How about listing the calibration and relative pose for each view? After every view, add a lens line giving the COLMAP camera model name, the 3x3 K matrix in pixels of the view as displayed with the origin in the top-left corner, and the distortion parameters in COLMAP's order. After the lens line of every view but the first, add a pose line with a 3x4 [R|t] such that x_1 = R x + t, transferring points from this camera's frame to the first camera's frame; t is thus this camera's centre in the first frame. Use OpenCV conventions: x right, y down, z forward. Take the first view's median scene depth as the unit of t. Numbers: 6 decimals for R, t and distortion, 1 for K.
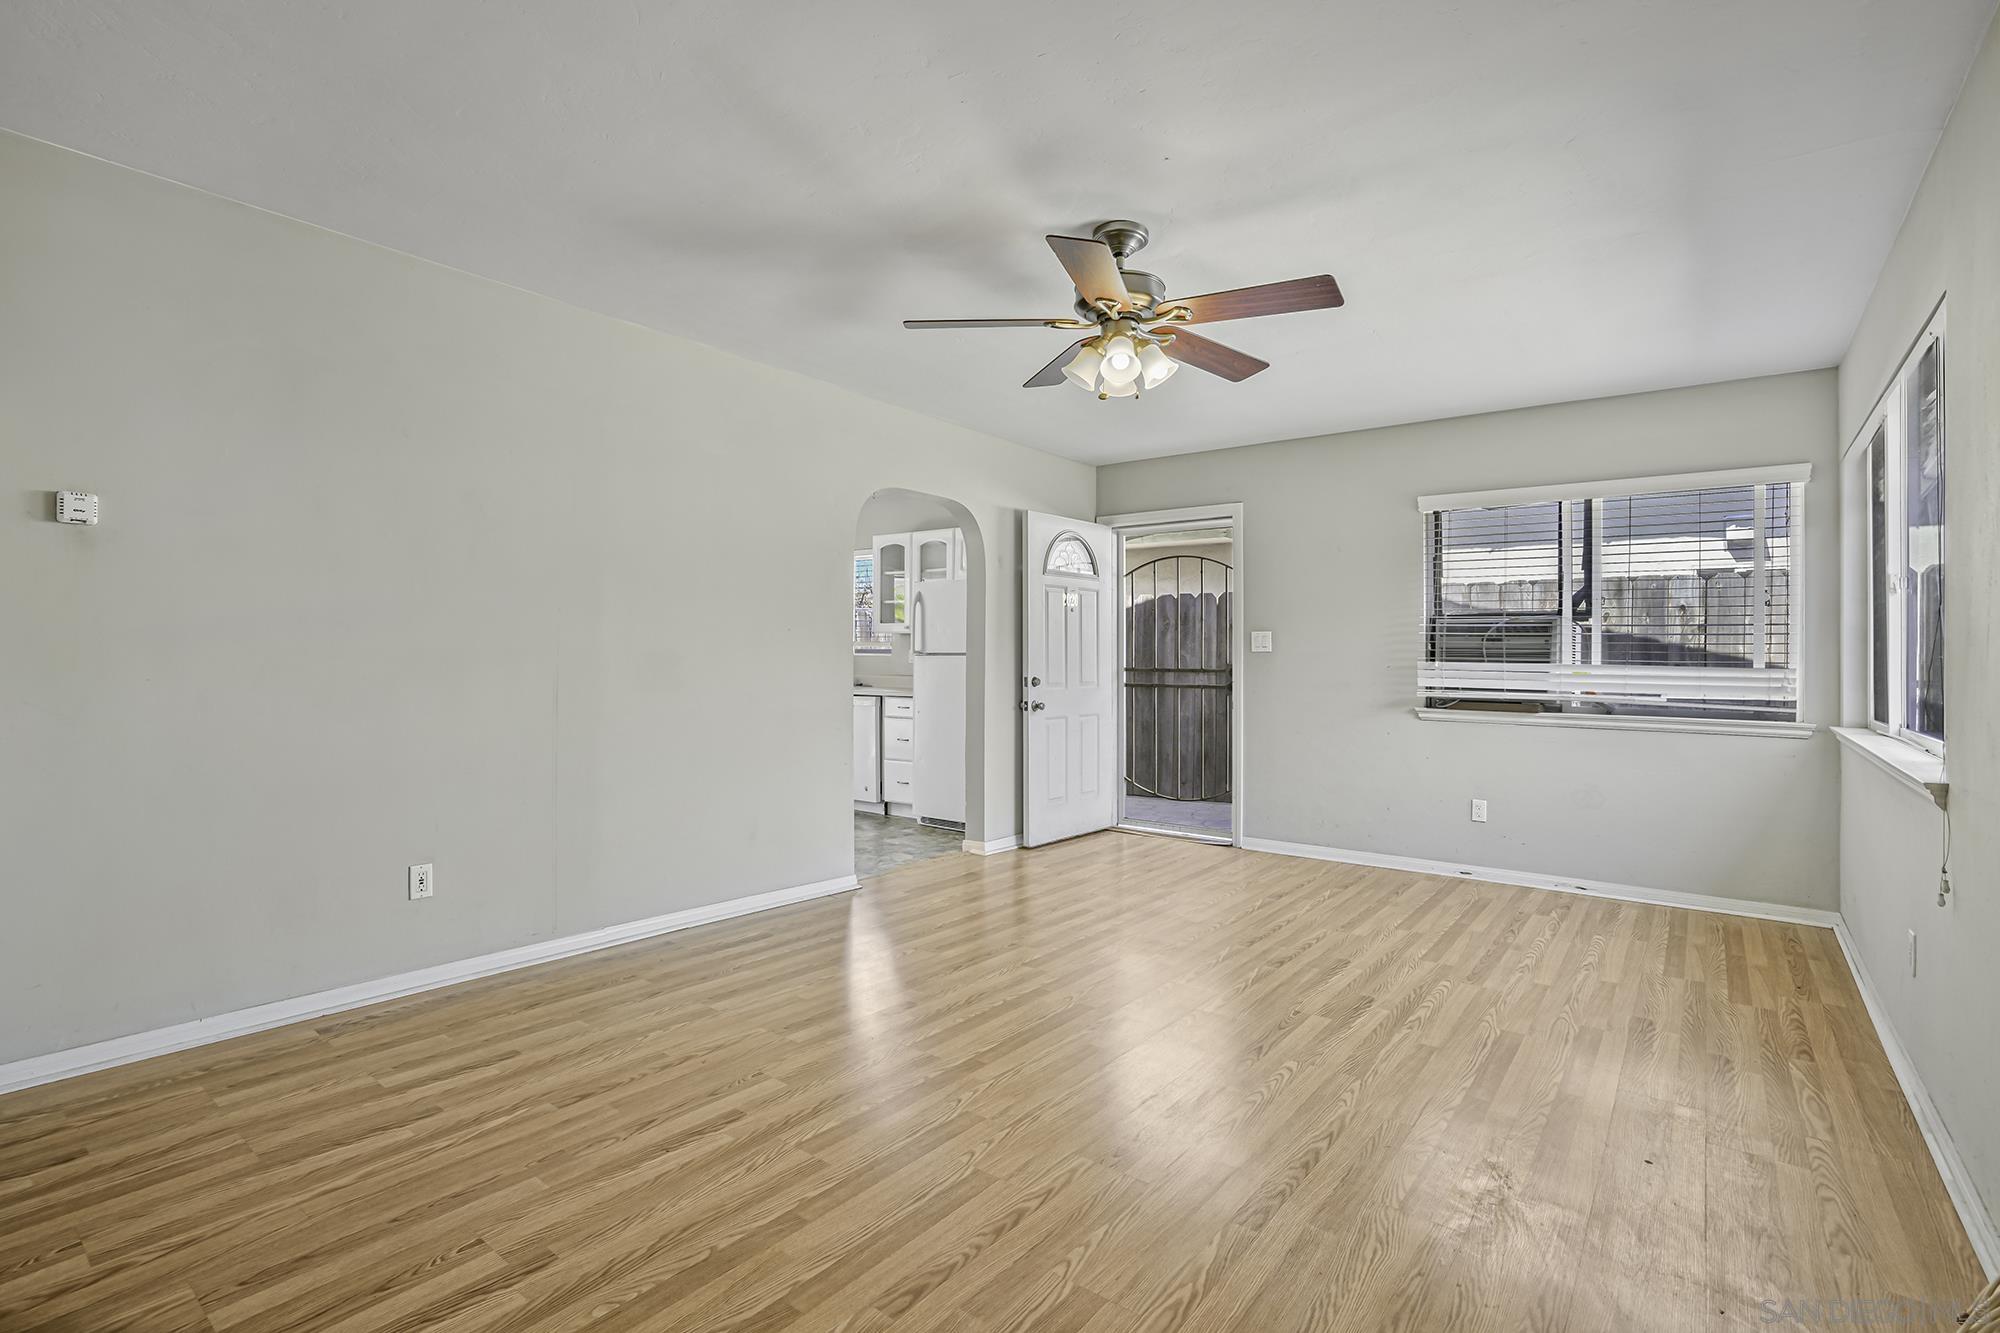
lens RADIAL K [[934.2, 0, 988.2], [0, 934.2, 651.9], [0, 0, 1]] dist [-0.048565, 0.014829]
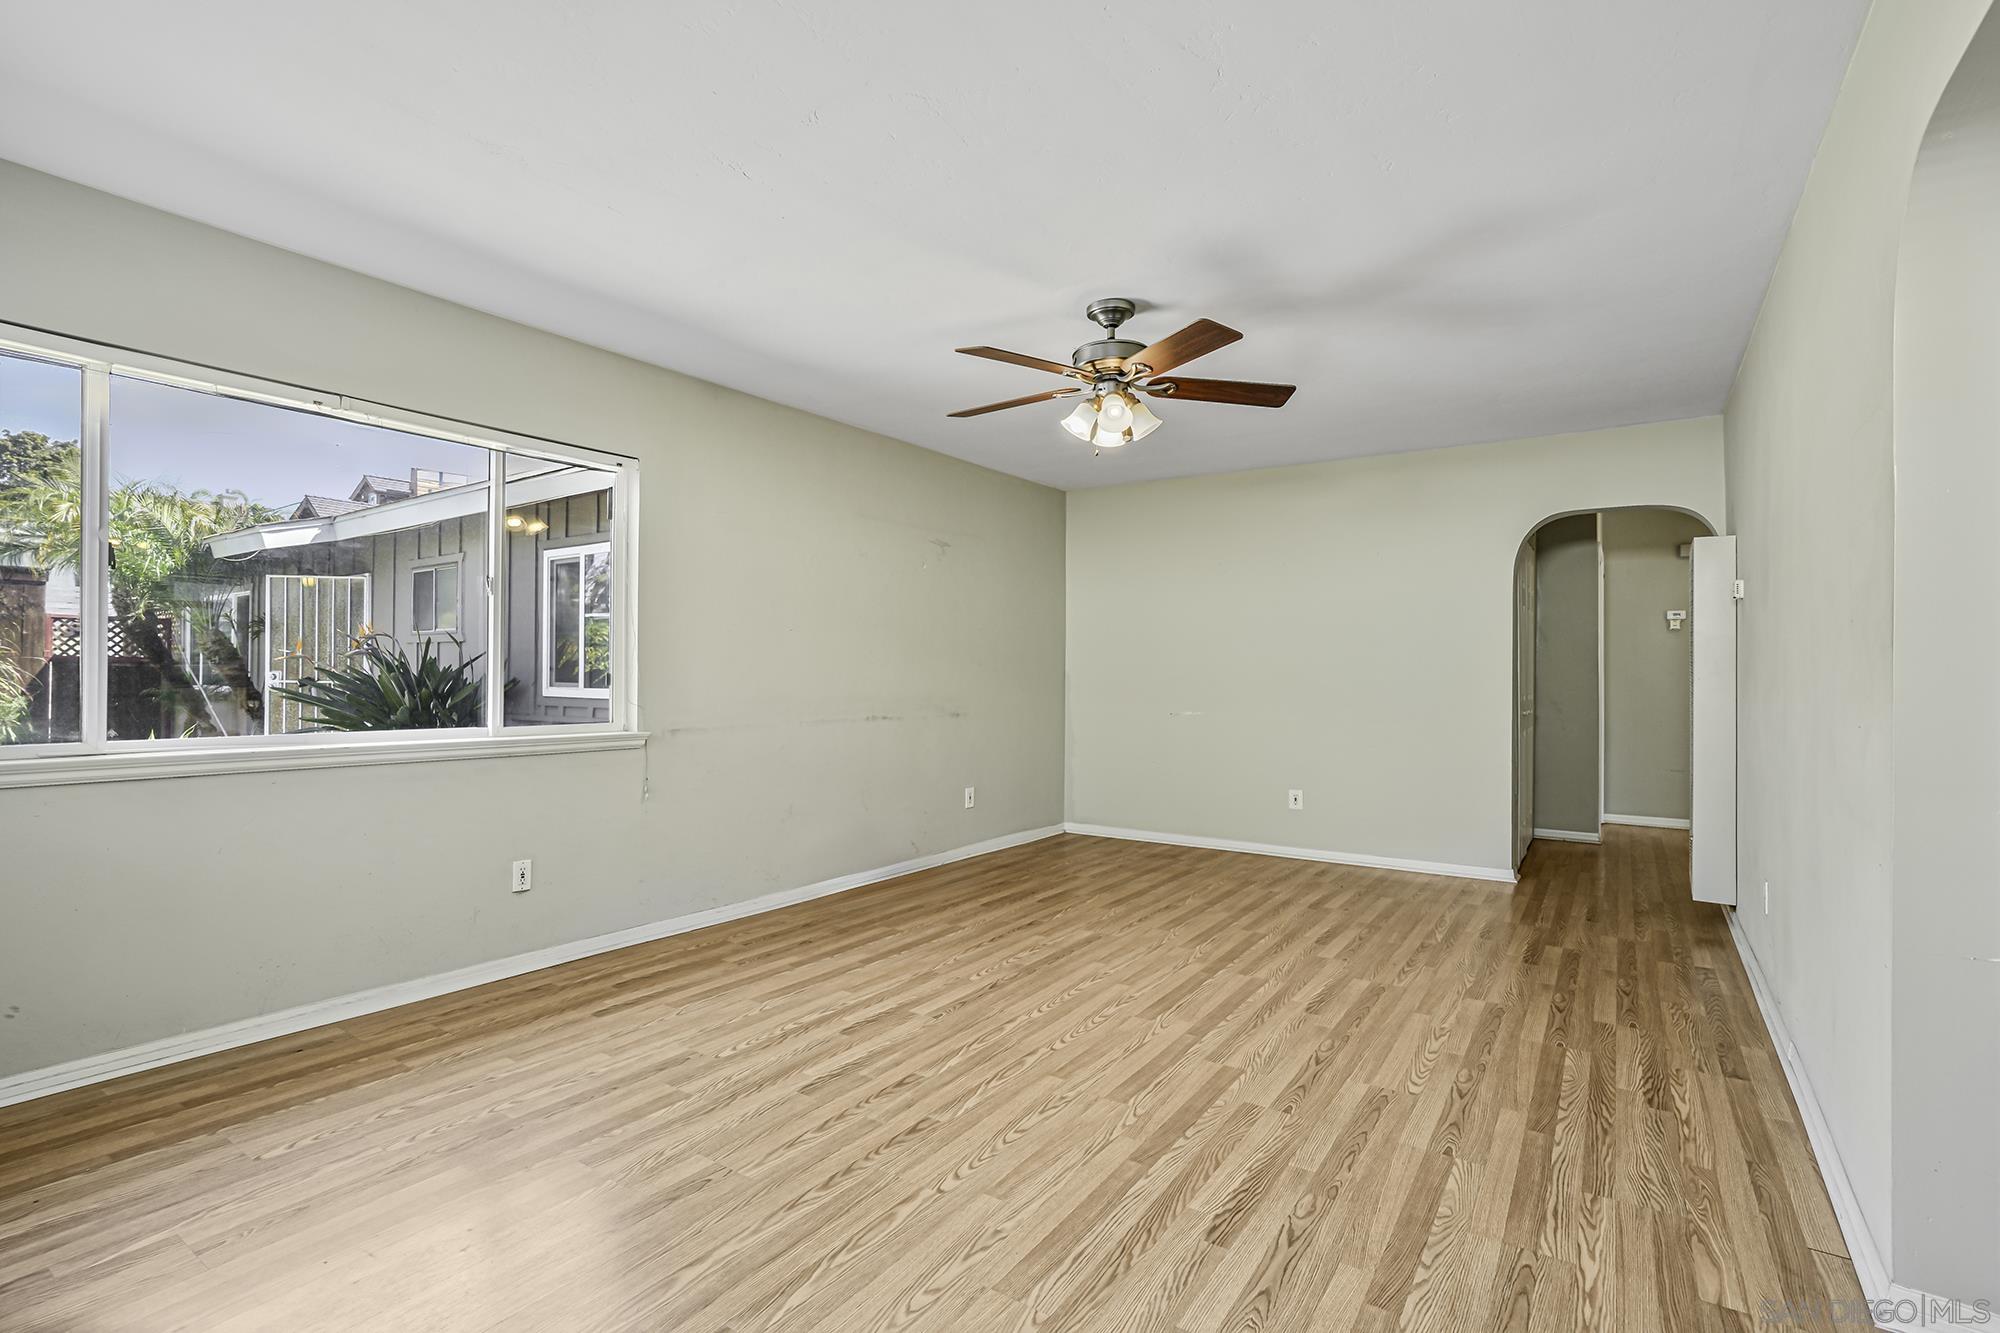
lens RADIAL K [[934.2, 0, 994.7], [0, 934.2, 670.9], [0, 0, 1]] dist [-0.048565, 0.014829]
pose [[-0.997084, -0.020464, -0.073513, 0.318426], [-0.019657, 0.999738, -0.011687, 0.019317], [0.073733, -0.010208, -0.997226, 1.823094]]
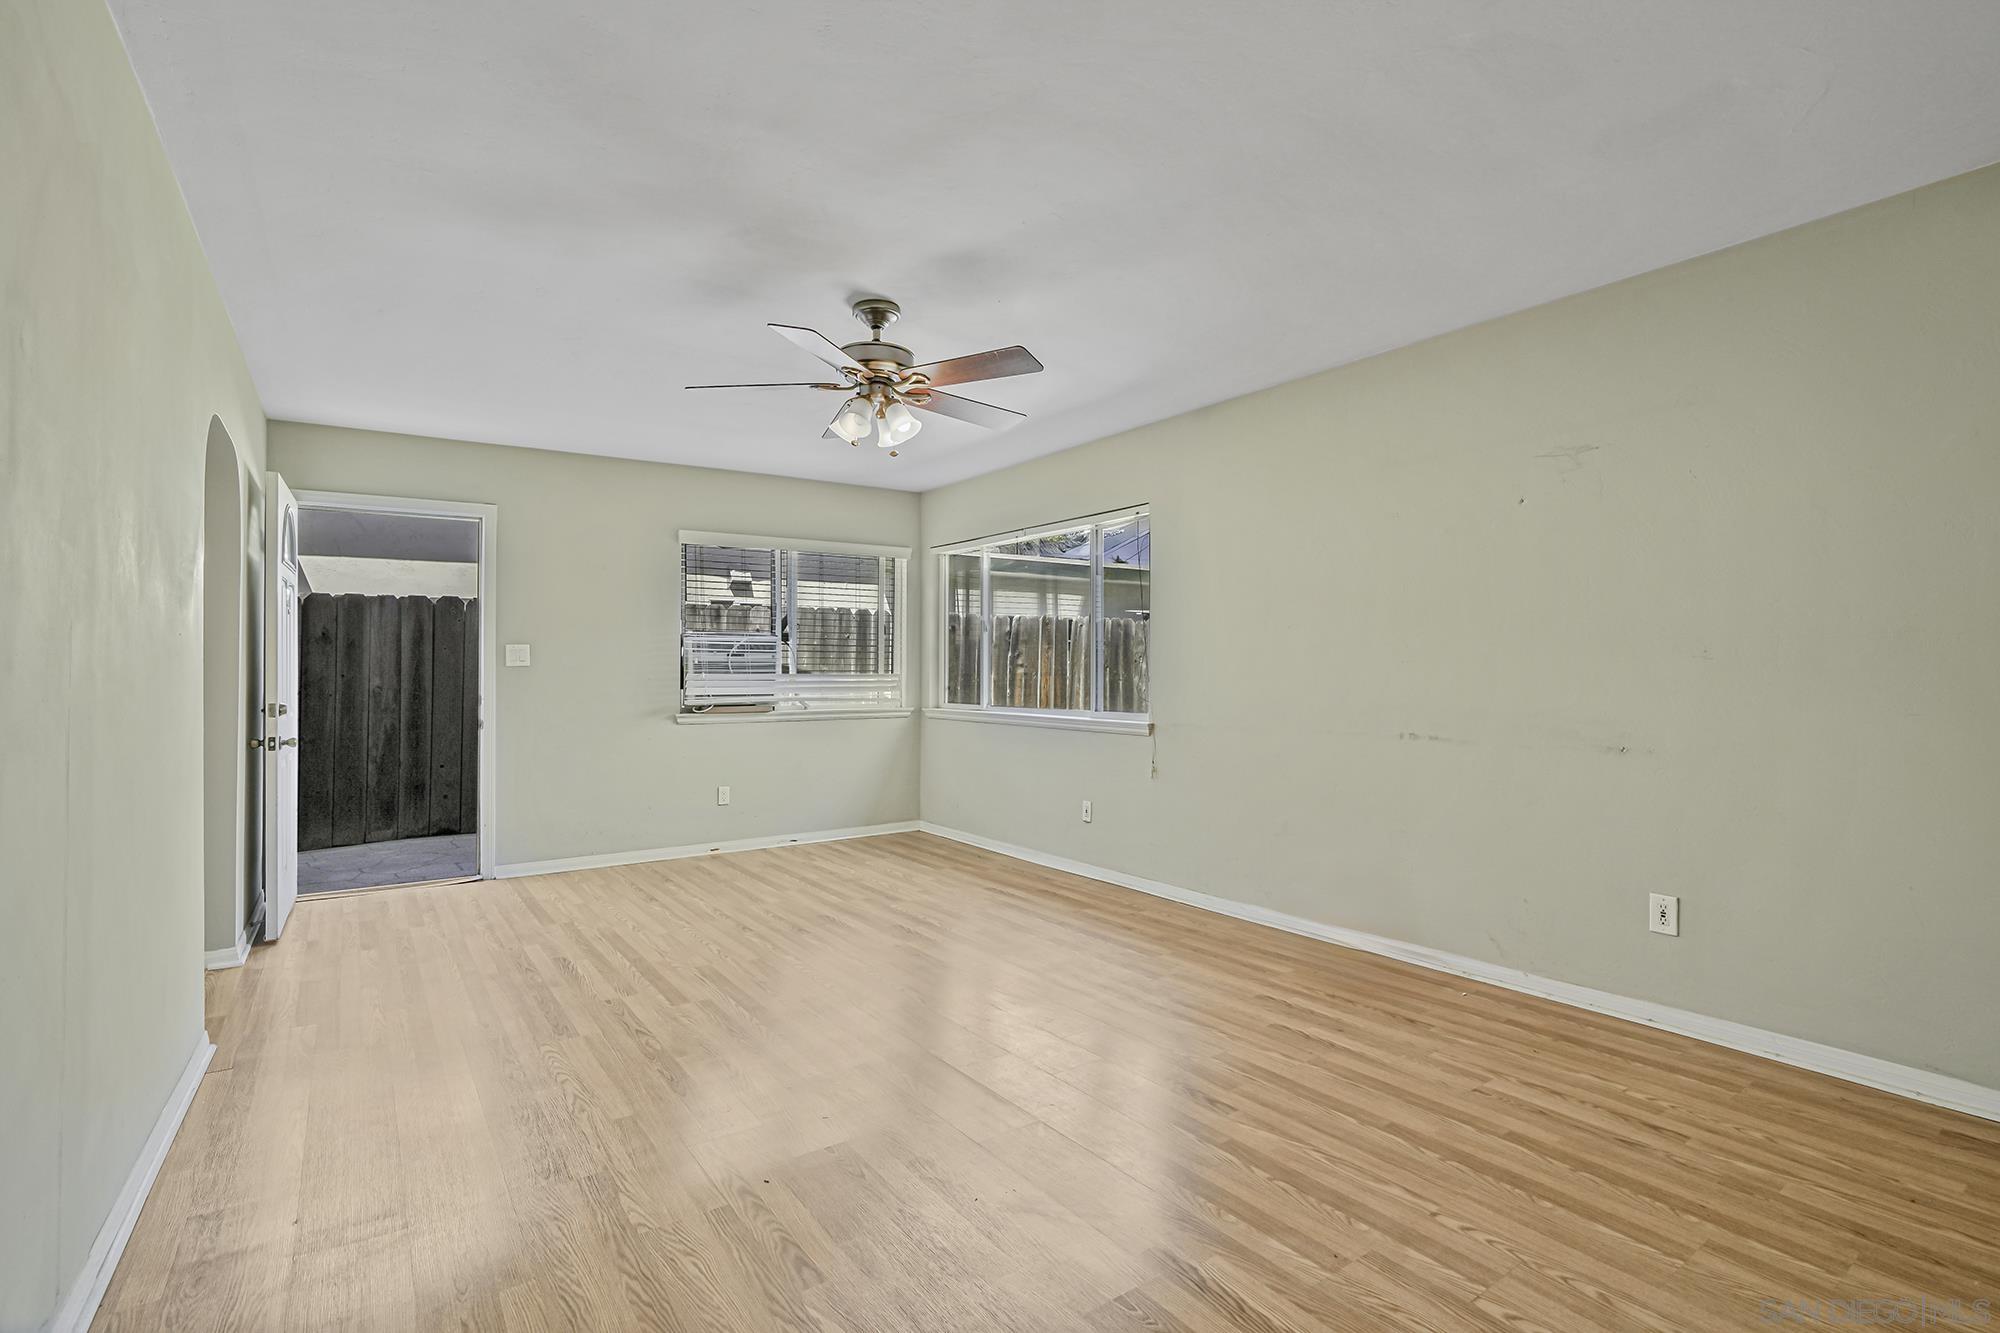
lens RADIAL K [[934.2, 0, 1001.3], [0, 934.2, 674.7], [0, 0, 1]] dist [-0.048565, 0.014829]
pose [[0.277895, -0.014694, 0.960499, -0.783882], [0.001348, 0.999888, 0.014906, -0.007128], [-0.960610, -0.002847, 0.277884, 0.448659]]
